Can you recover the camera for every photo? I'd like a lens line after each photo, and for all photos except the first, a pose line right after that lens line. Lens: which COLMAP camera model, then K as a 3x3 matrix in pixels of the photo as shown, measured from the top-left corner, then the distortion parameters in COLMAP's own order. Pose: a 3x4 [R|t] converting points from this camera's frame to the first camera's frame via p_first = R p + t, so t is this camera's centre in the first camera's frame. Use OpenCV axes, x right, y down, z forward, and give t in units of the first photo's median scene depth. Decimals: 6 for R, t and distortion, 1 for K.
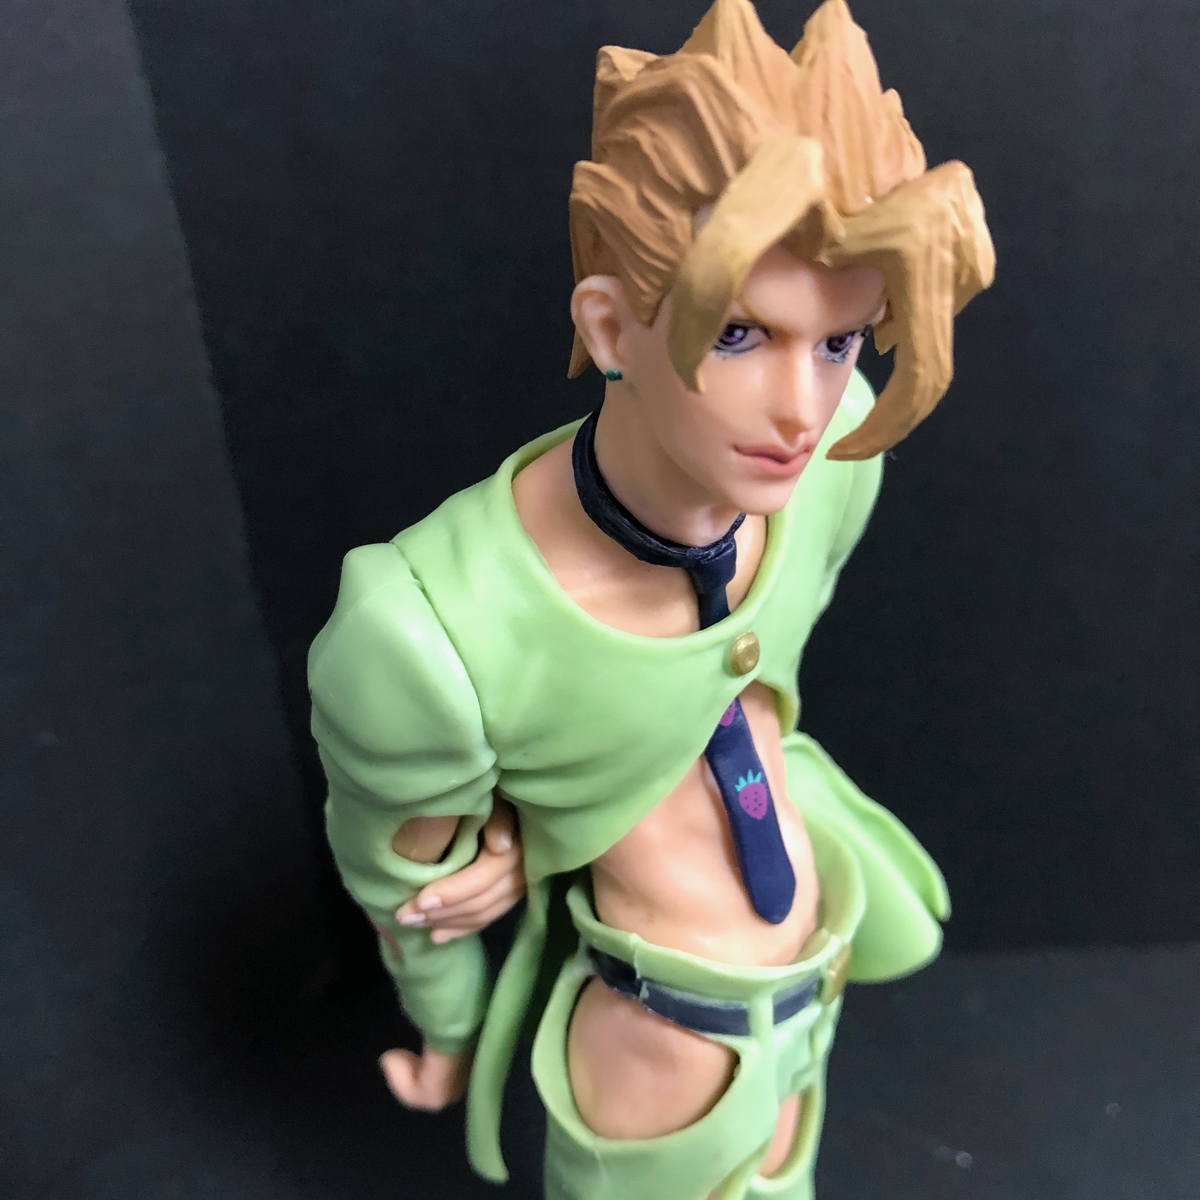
lens RADIAL K [[1368.6, 0, 604.2], [0, 1368.6, 579.5], [0, 0, 1]] dist [0.154775, -0.684511]
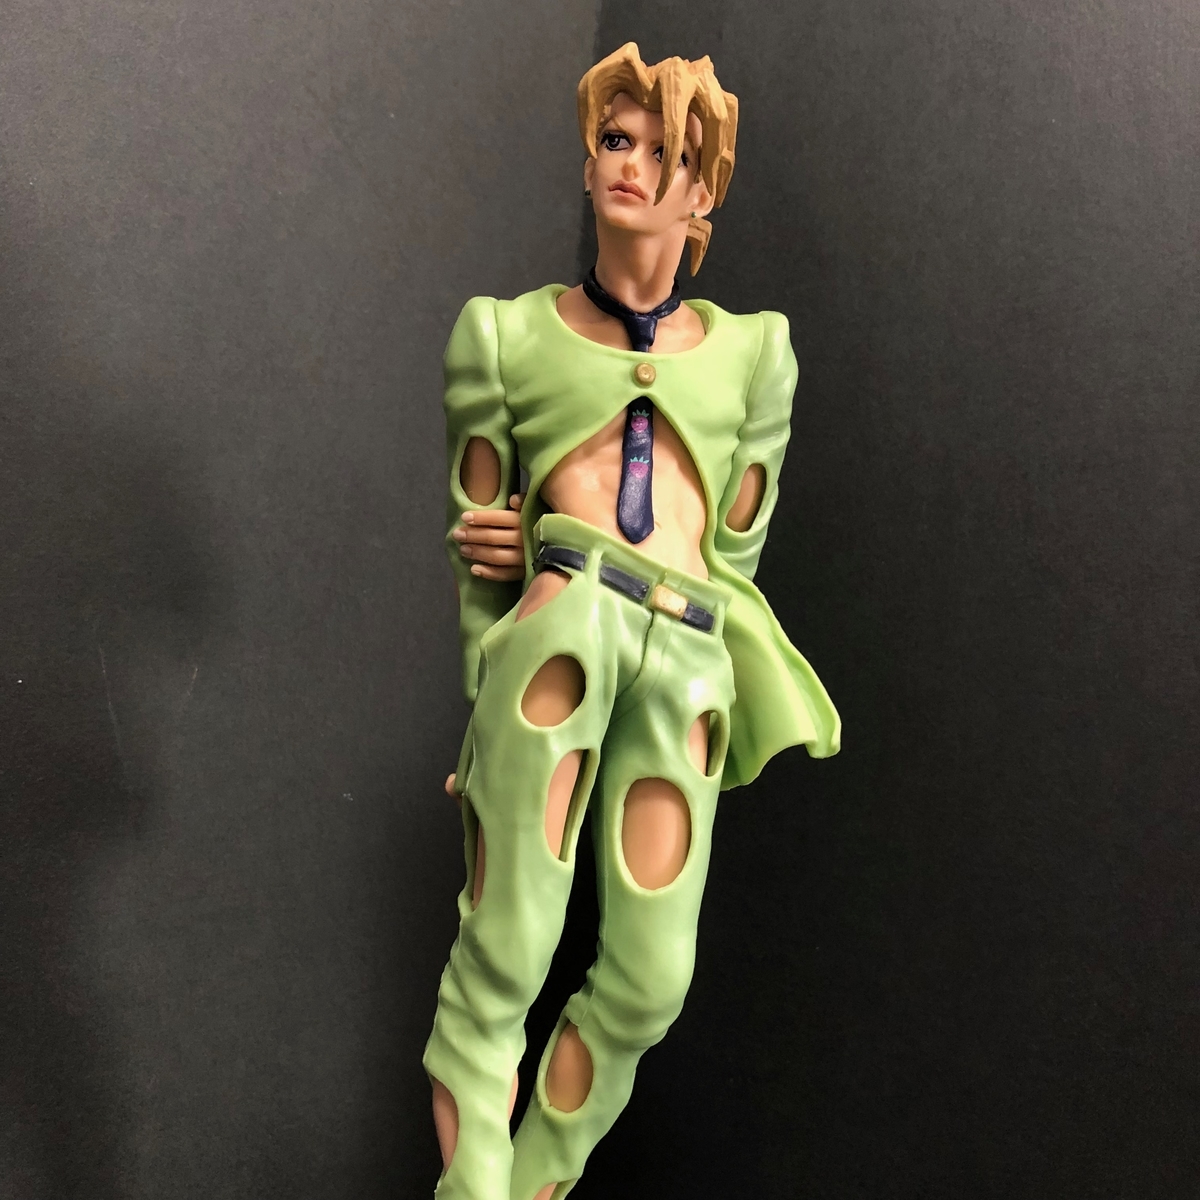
lens RADIAL K [[1350.3, 0, 602.2], [0, 1350.3, 590.4], [0, 0, 1]] dist [0.137934, -0.556434]
pose [[0.841837, 0.064694, -0.535841, 1.098602], [-0.380253, 0.775655, -0.503752, 1.277244], [0.383038, 0.627833, 0.677575, -0.077340]]
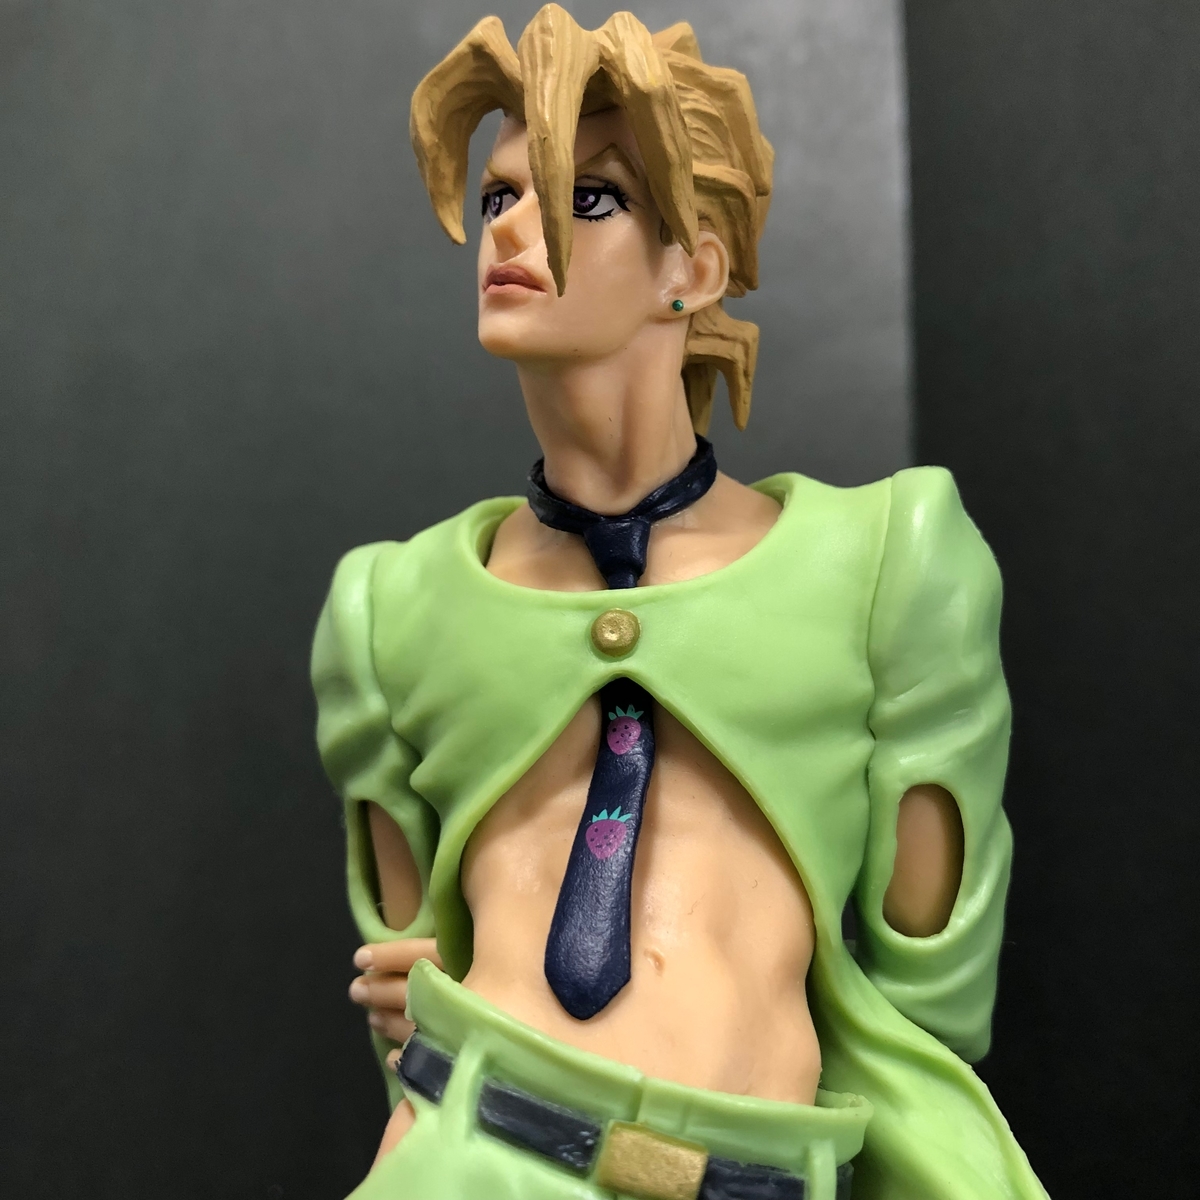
lens RADIAL K [[1389.9, 0, 601.8], [0, 1389.9, 575.5], [0, 0, 1]] dist [0.141058, -0.613617]
pose [[0.575677, -0.184244, -0.796649, 0.857042], [-0.476464, 0.716199, -0.509942, 0.512428], [0.664513, 0.673137, 0.324514, 0.710597]]
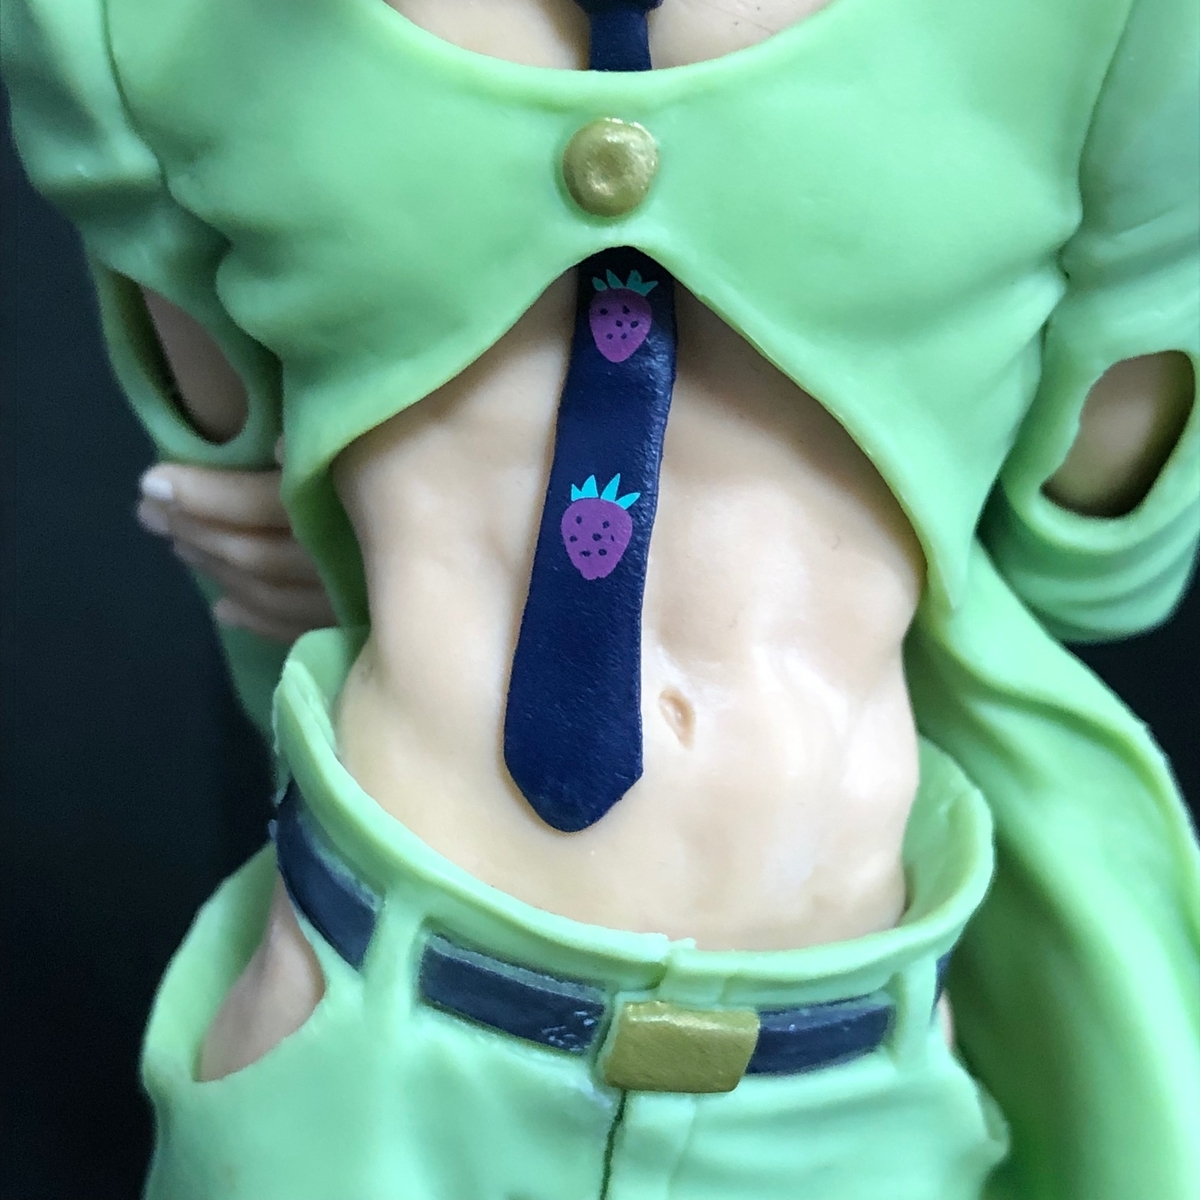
lens RADIAL K [[2515.3, 0, 597.2], [0, 2515.3, 566.9], [0, 0, 1]] dist [0.198003, -0.511766]
pose [[0.635034, 0.395274, -0.663695, 0.750726], [-0.448853, 0.888057, 0.099426, 0.094713], [0.628699, 0.234763, 0.741366, 0.417220]]
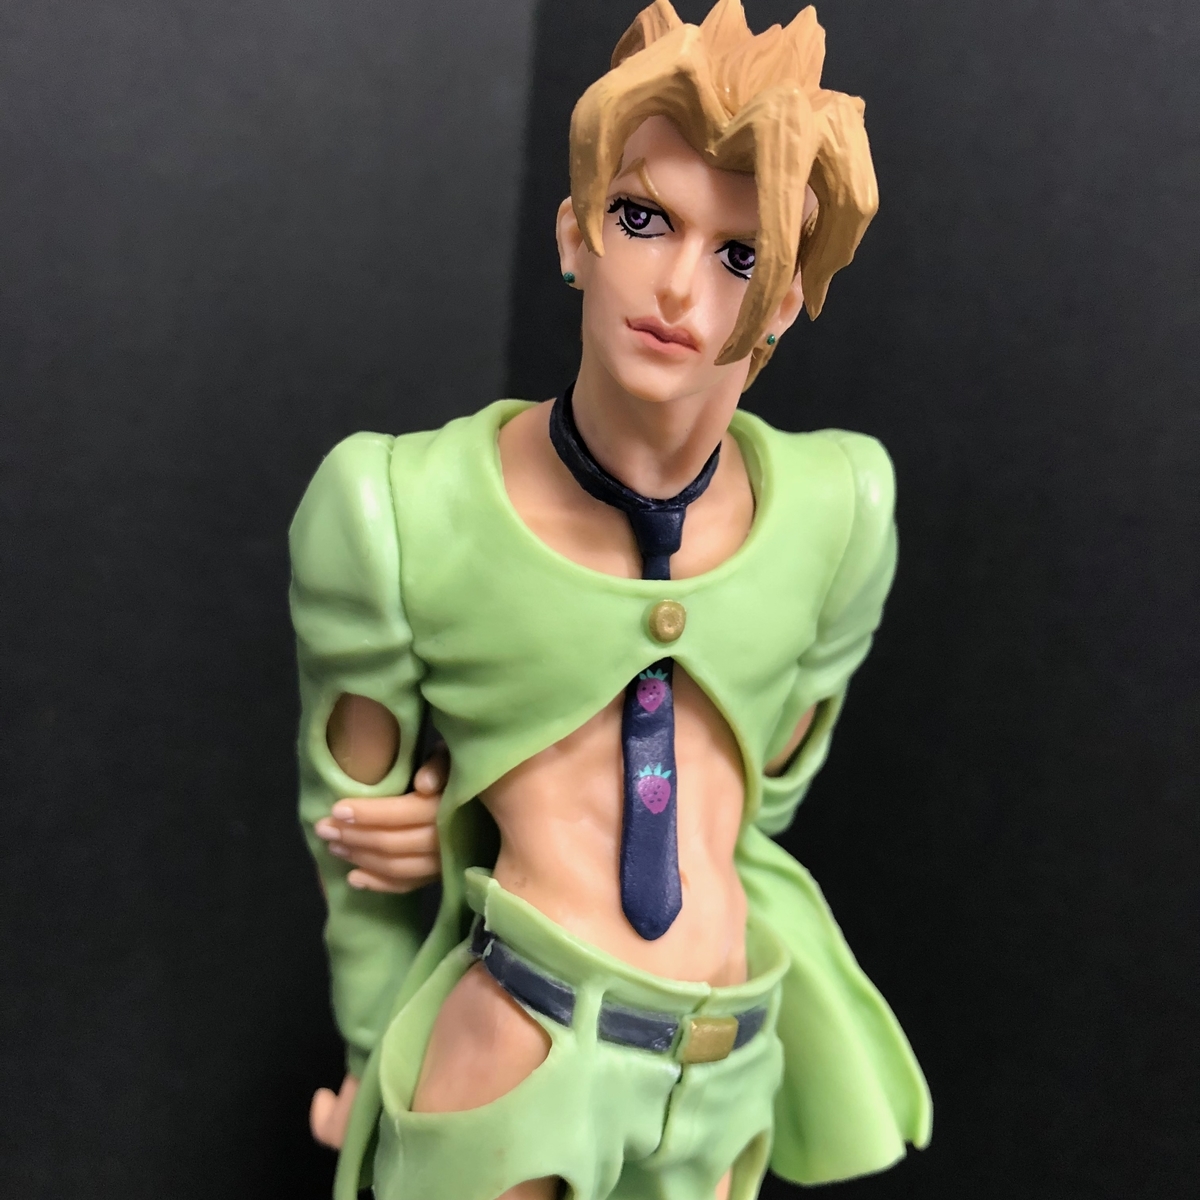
lens RADIAL K [[1368.6, 0, 604.2], [0, 1368.6, 579.5], [0, 0, 1]] dist [0.154775, -0.684511]
pose [[0.908636, 0.210100, -0.360885, 0.445439], [-0.326673, 0.895965, -0.300884, 0.368955], [0.260124, 0.391286, 0.882741, 0.065248]]
